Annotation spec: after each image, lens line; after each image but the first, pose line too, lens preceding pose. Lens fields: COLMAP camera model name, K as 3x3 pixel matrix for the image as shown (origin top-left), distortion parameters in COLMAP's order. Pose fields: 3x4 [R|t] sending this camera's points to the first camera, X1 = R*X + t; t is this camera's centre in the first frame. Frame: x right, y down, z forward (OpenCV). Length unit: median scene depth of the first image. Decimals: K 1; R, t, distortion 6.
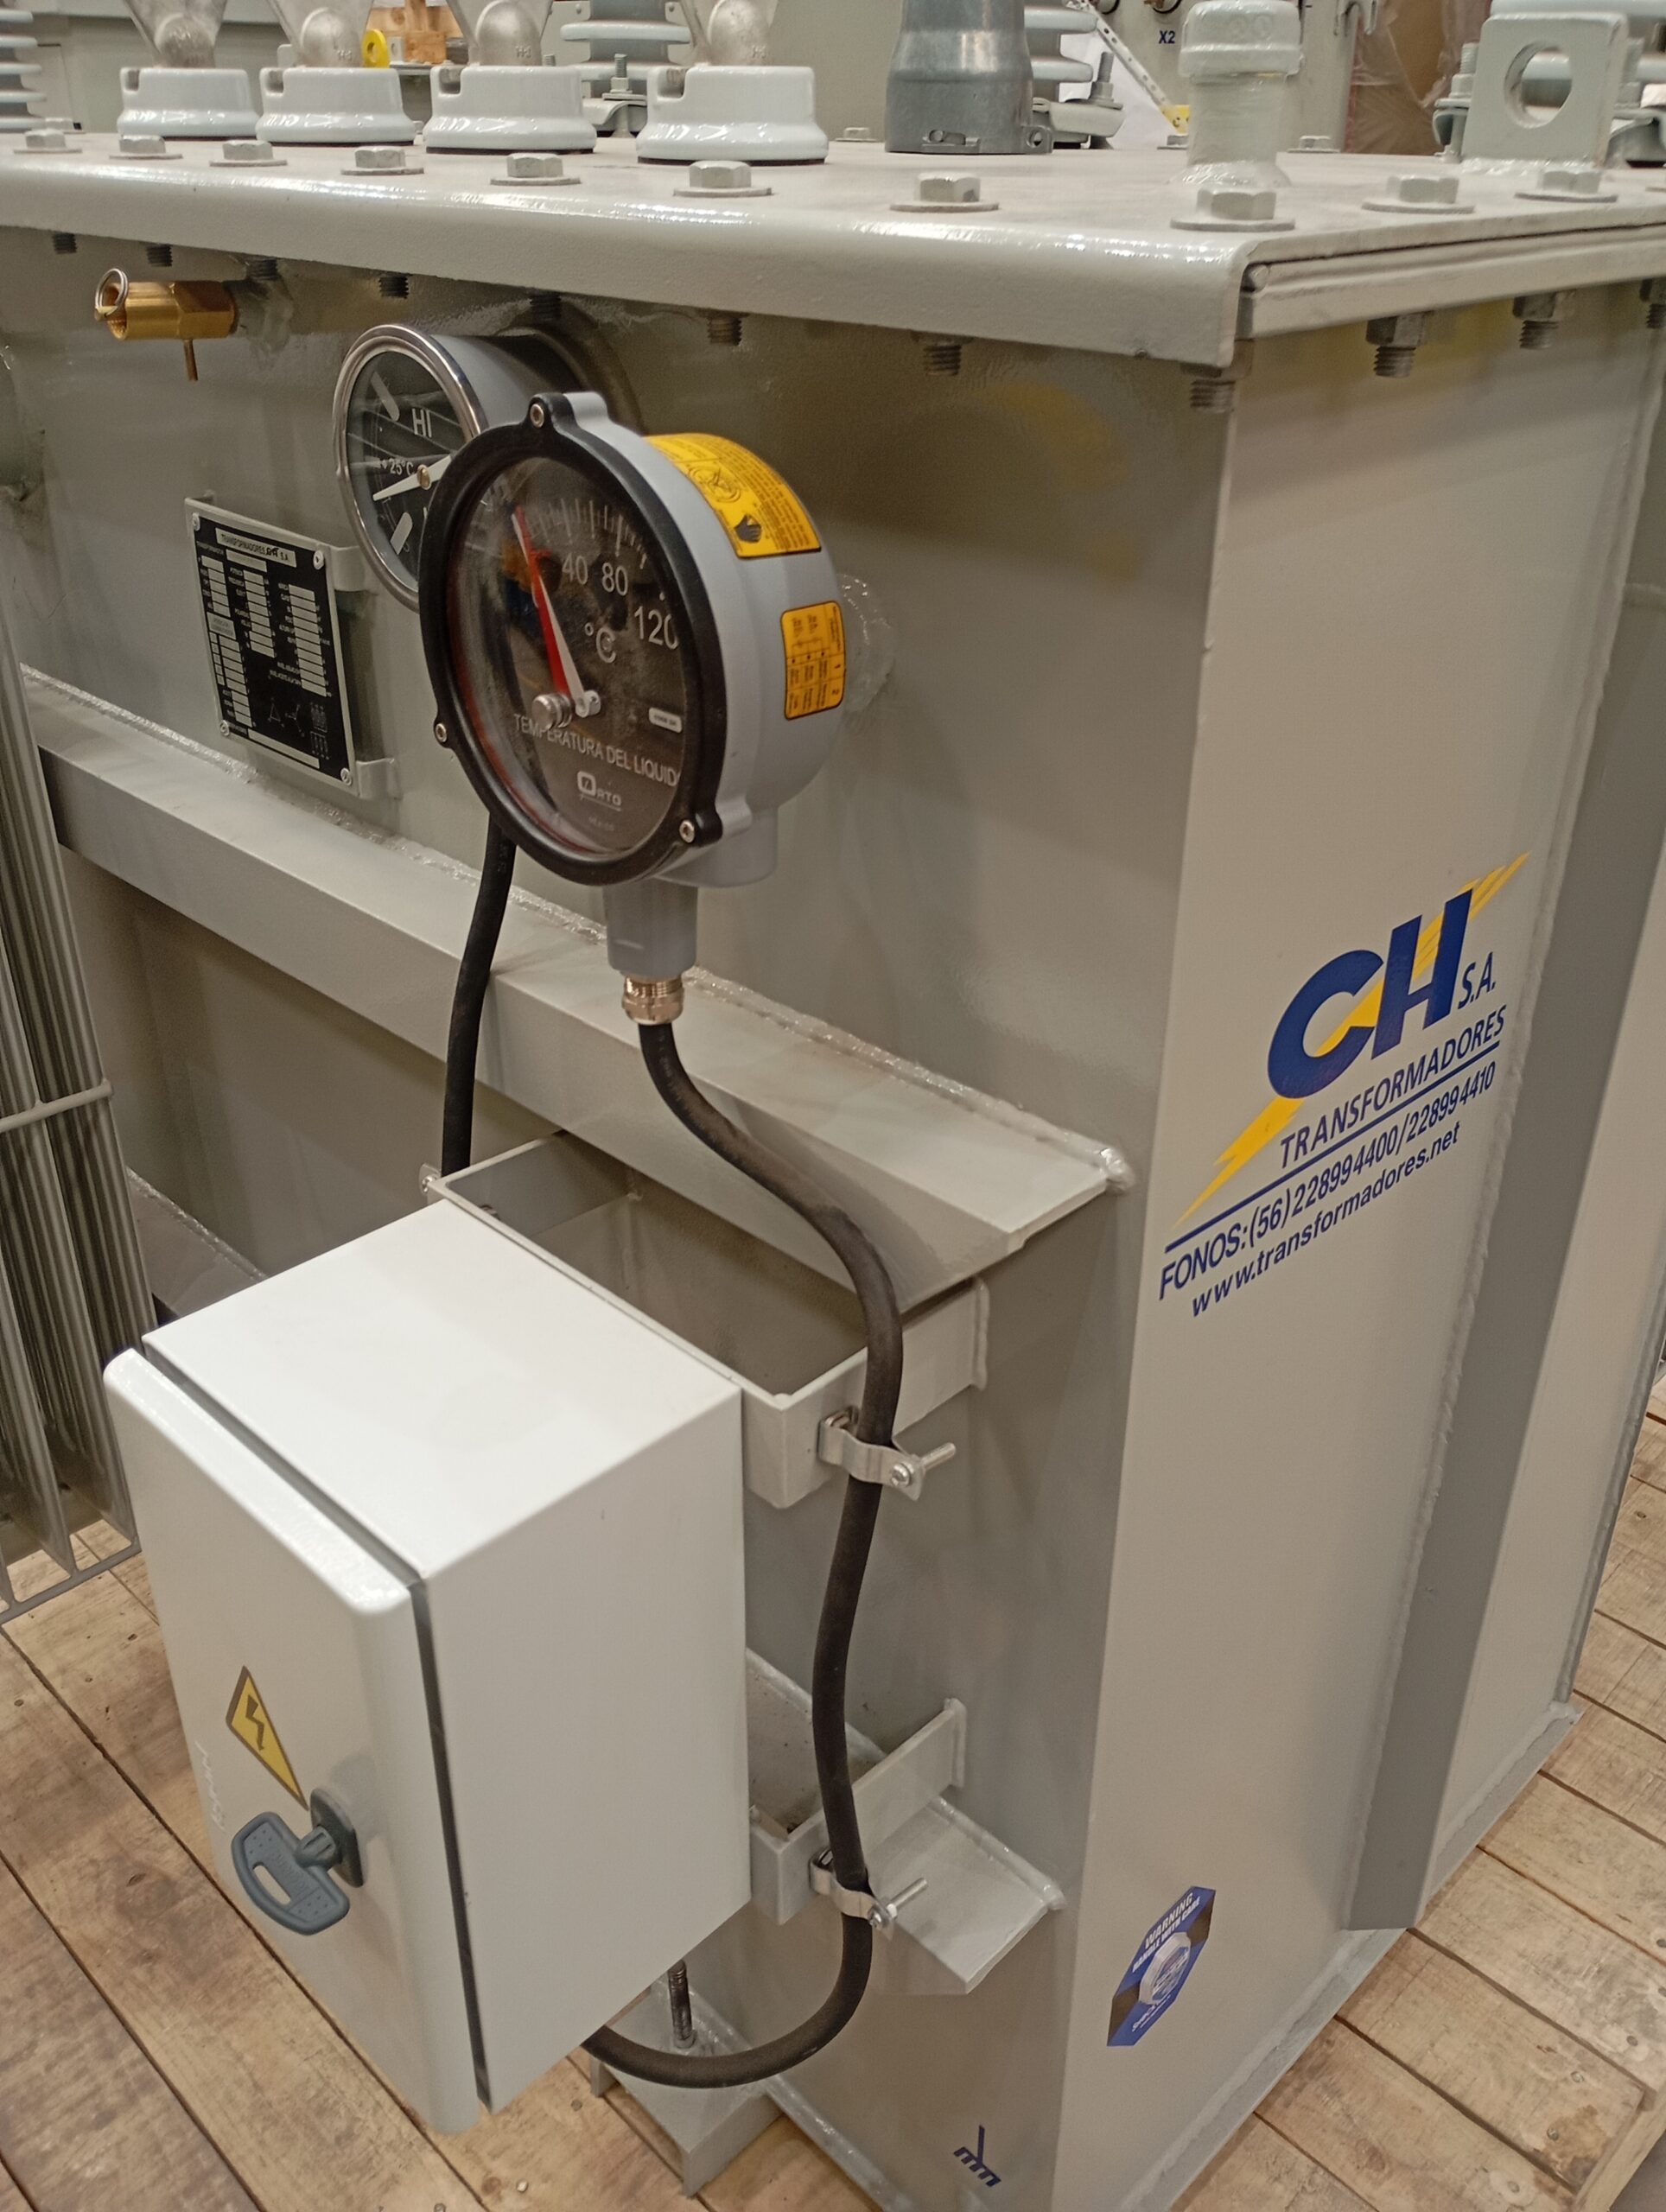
lens RADIAL K [[1841.8, 0, 854.9], [0, 1841.8, 1098.3], [0, 0, 1]] dist [0.061533, -0.069029]
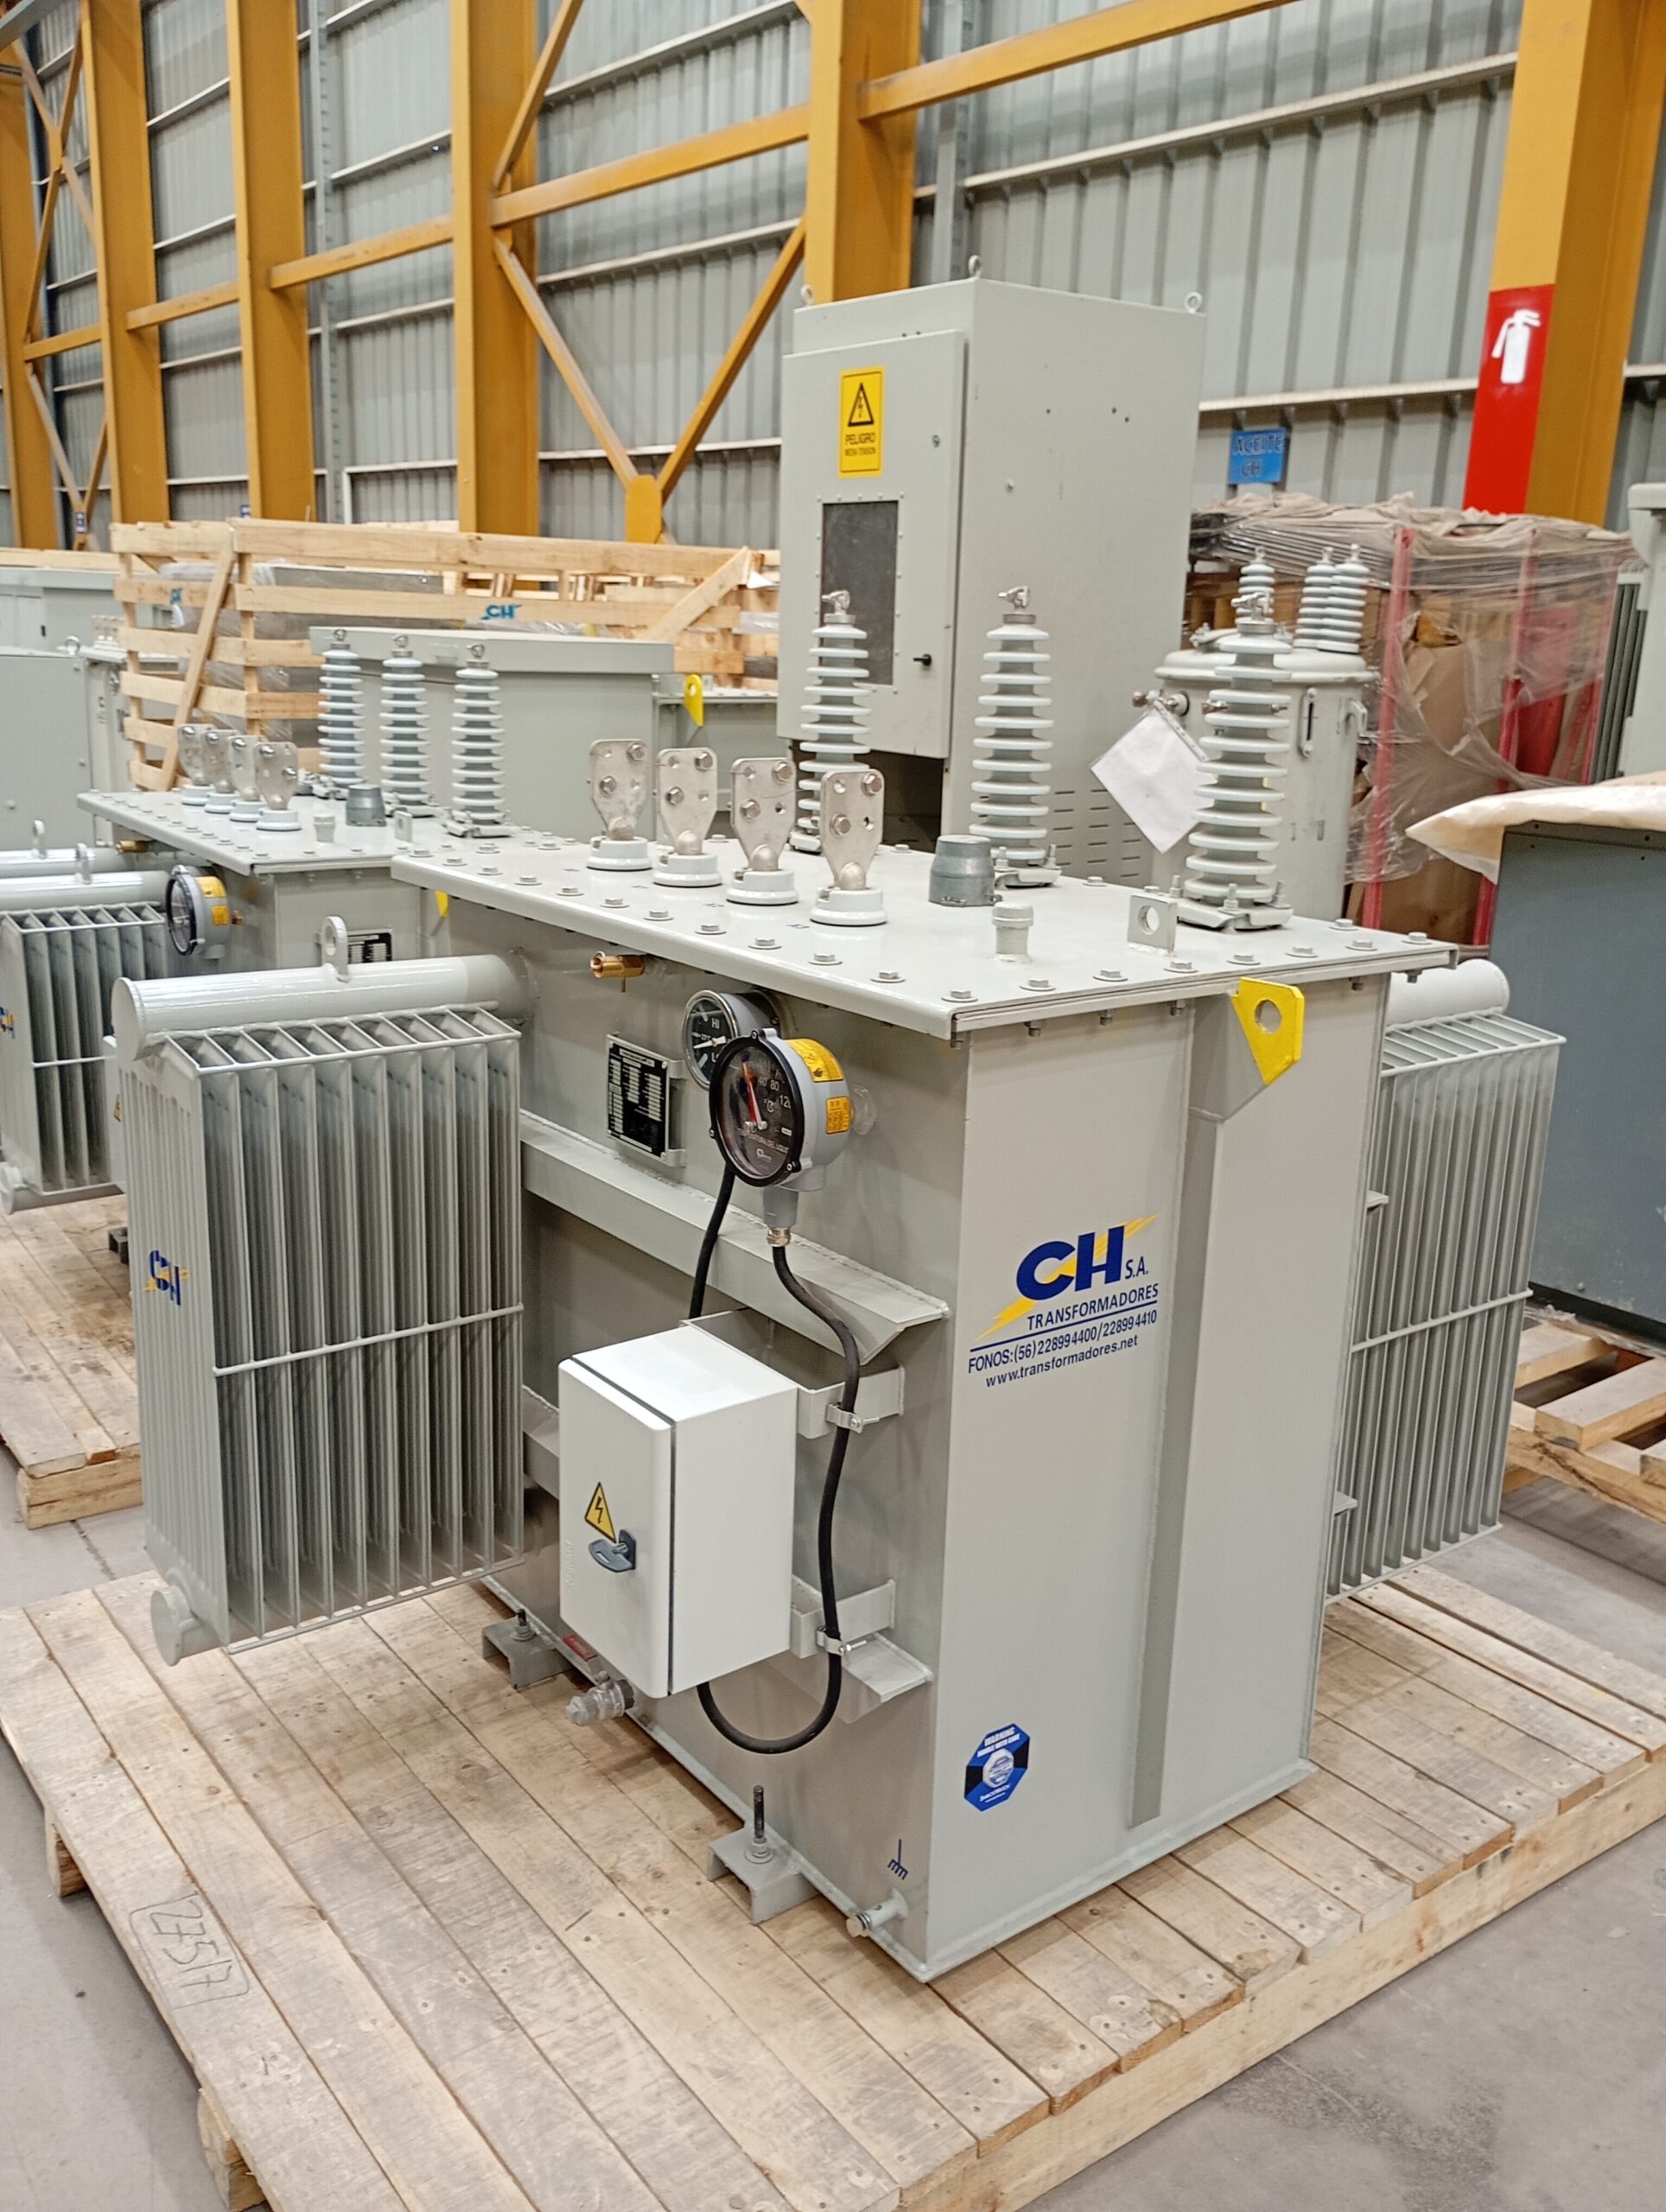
lens RADIAL K [[1841.8, 0, 821.5], [0, 1841.8, 1095.5], [0, 0, 1]] dist [0.061533, -0.069029]
pose [[0.988756, 0.055828, -0.138725, 0.260794], [-0.088148, 0.966979, -0.239125, 0.320373], [0.120795, 0.248665, 0.961028, -1.344409]]
